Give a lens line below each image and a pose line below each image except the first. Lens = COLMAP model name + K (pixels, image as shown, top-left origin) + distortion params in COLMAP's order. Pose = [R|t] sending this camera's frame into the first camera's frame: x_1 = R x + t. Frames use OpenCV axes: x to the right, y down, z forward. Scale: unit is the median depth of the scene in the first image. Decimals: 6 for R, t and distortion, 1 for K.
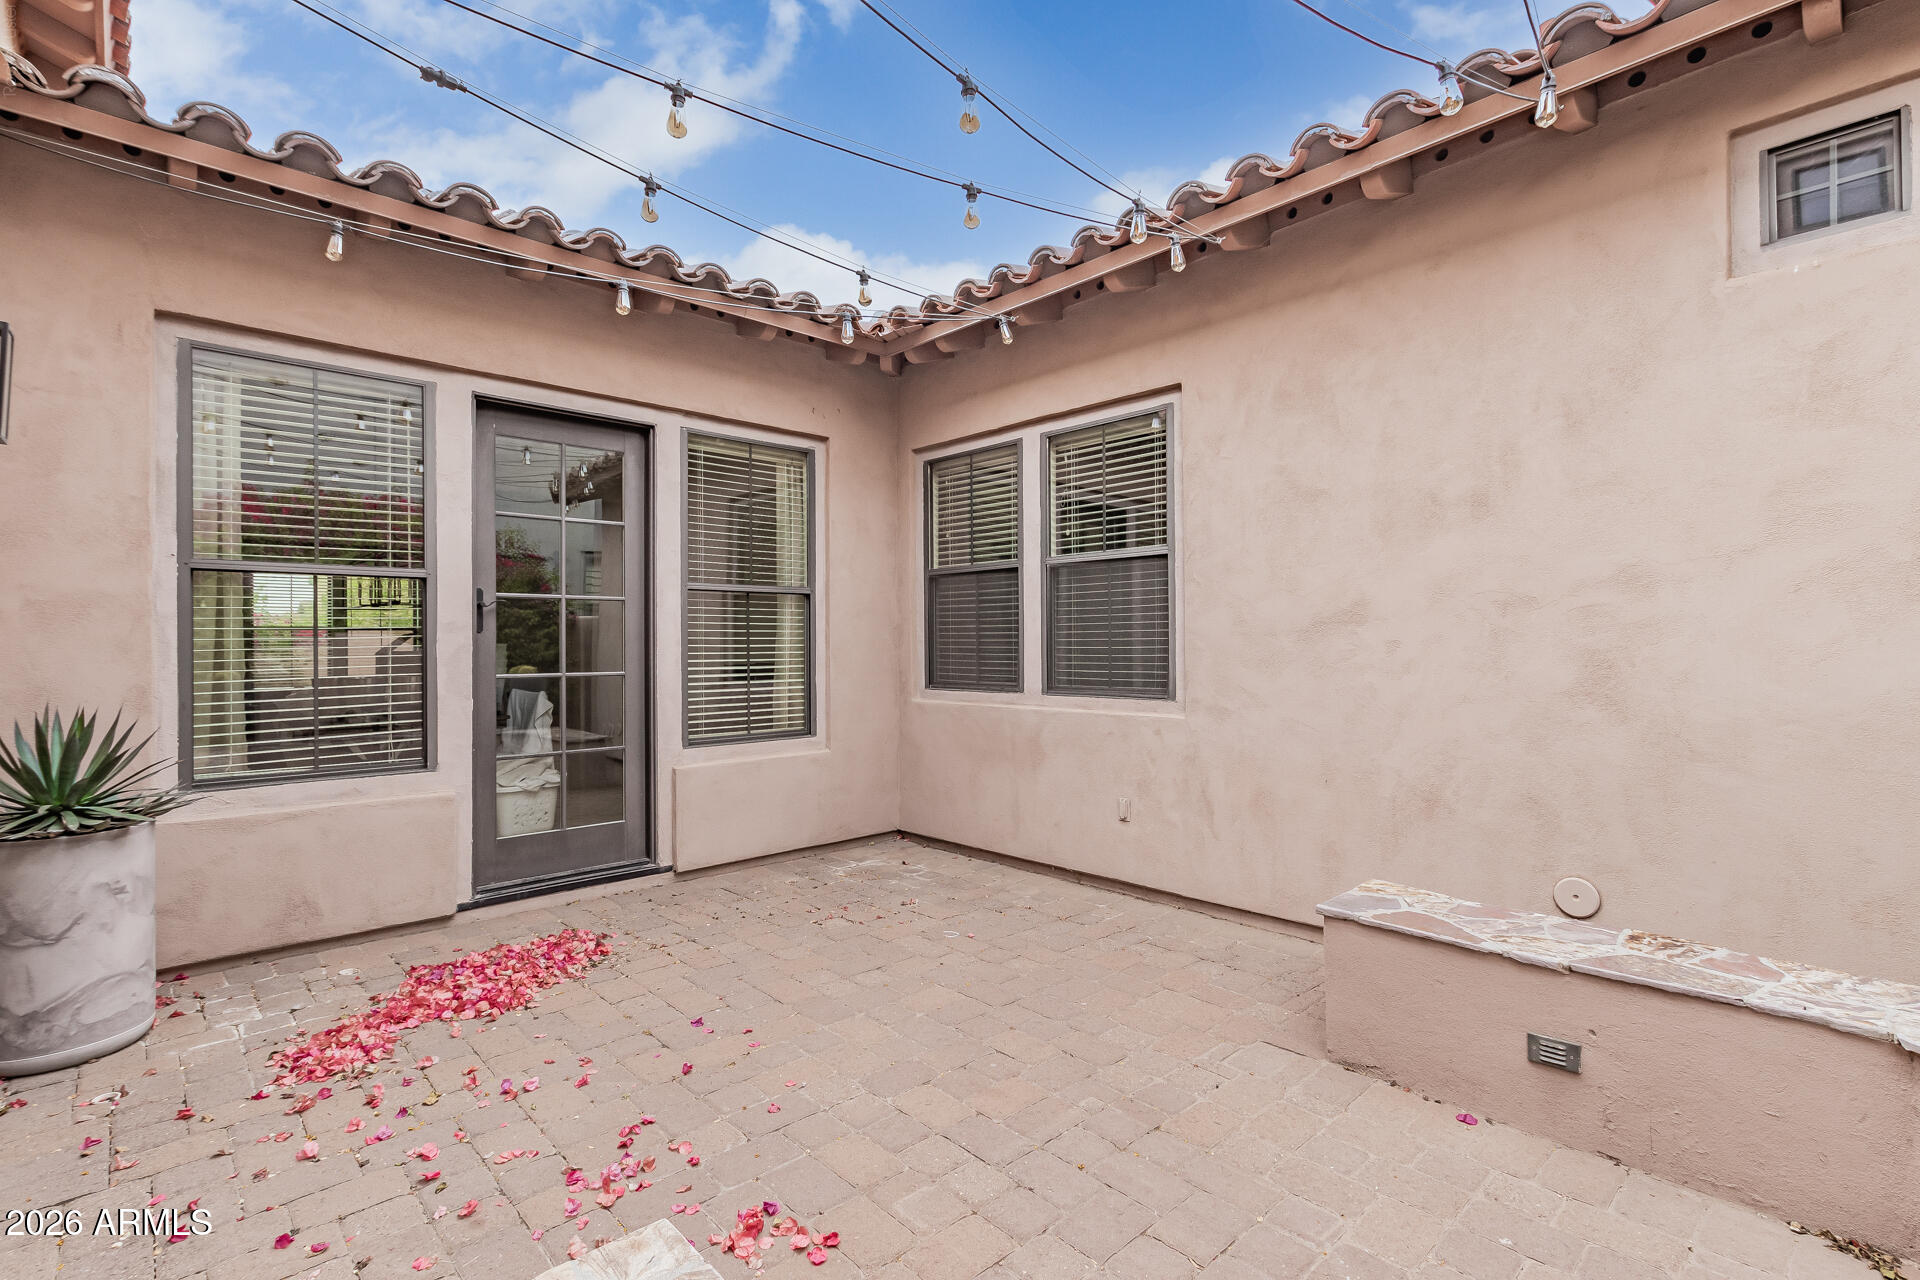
lens RADIAL K [[899.9, 0, 962.1], [0, 899.9, 637.8], [0, 0, 1]] dist [0.000877, 0.000041]
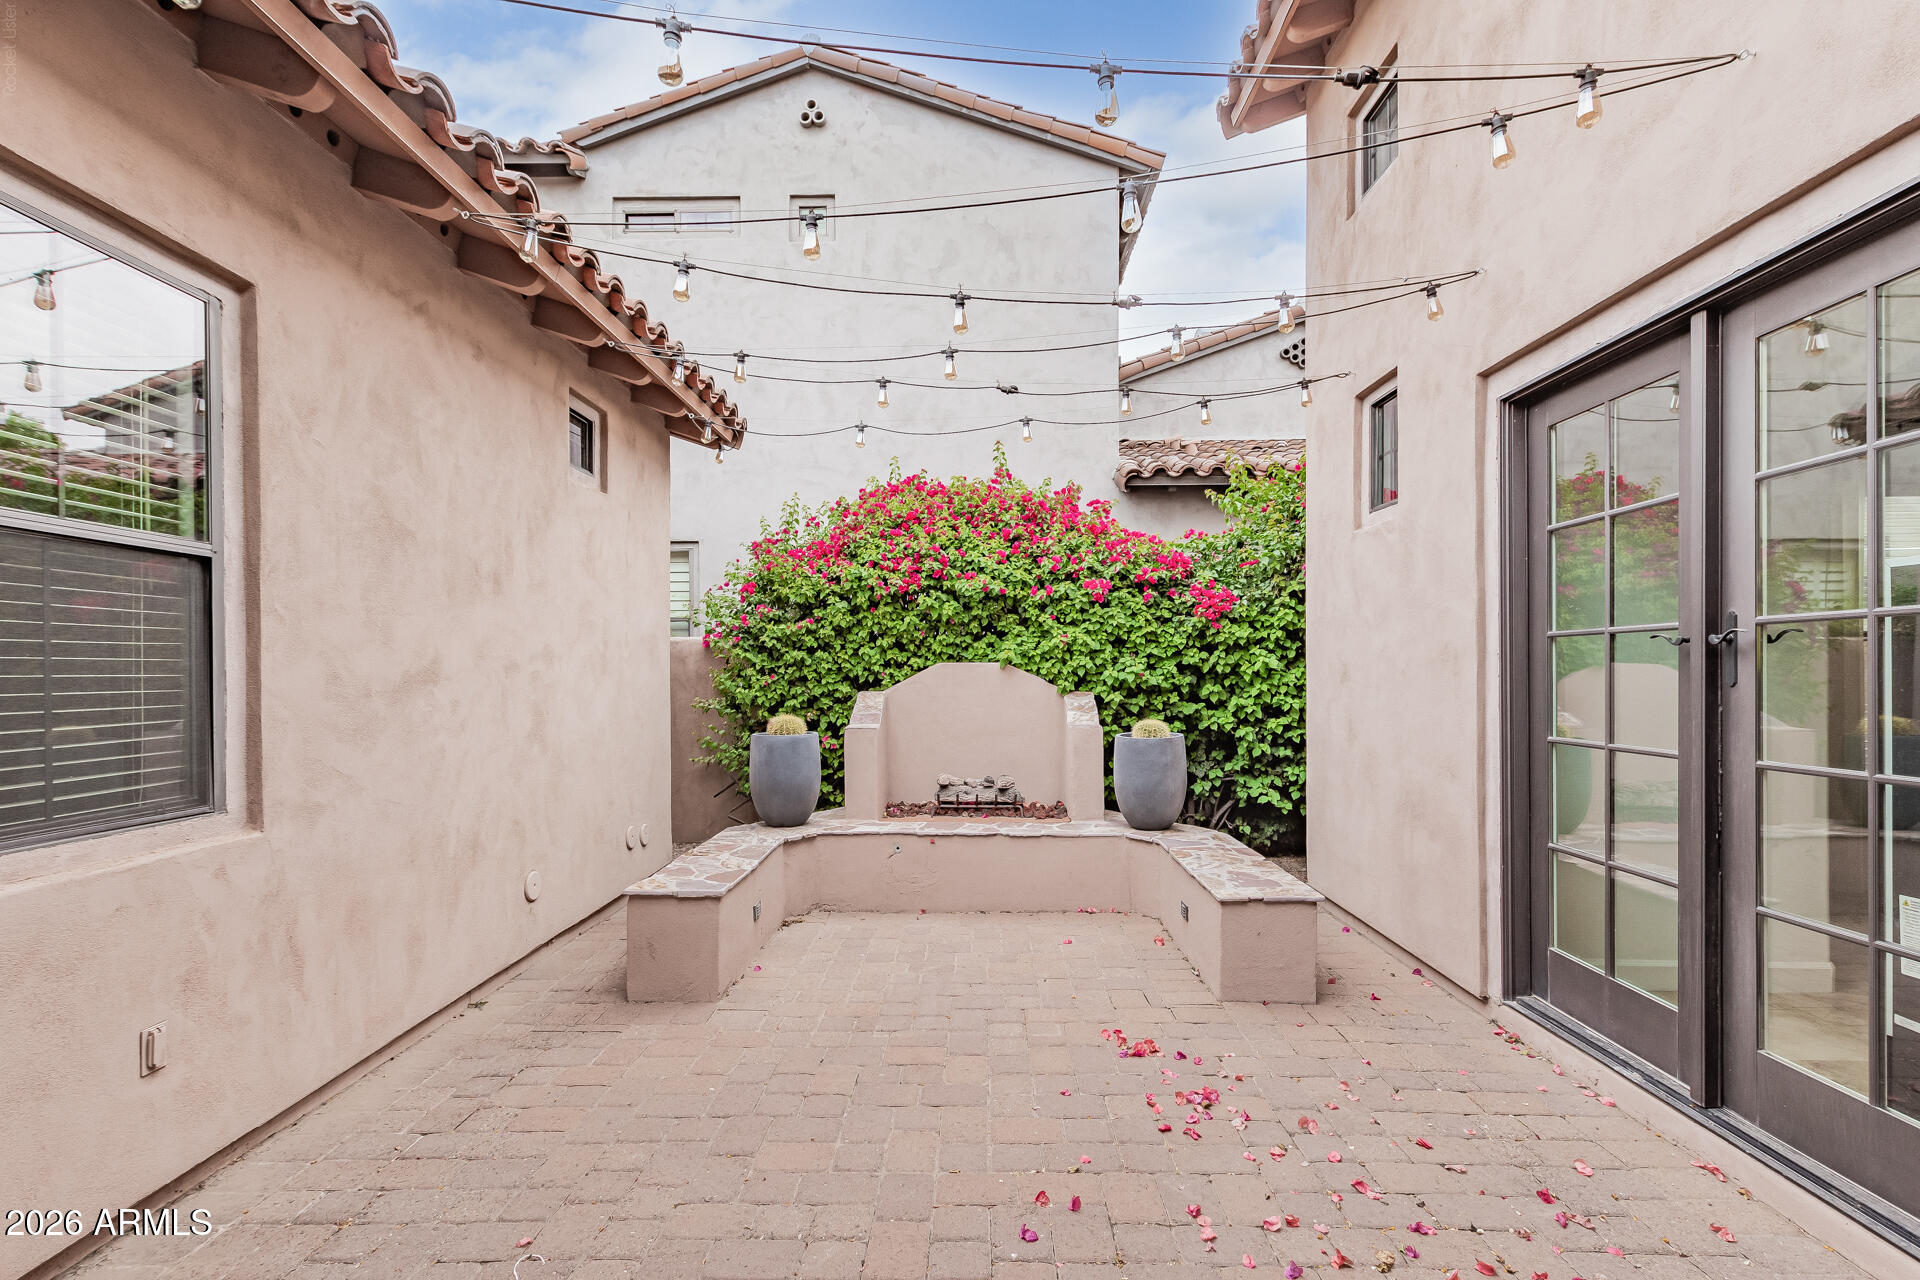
lens RADIAL K [[899.9, 0, 954.3], [0, 899.9, 677.9], [0, 0, 1]] dist [0.000877, 0.000041]
pose [[-0.721004, 0.004668, 0.692915, -0.599944], [0.003754, 0.999989, -0.002831, -0.016469], [-0.692921, 0.000559, -0.721014, 1.282344]]
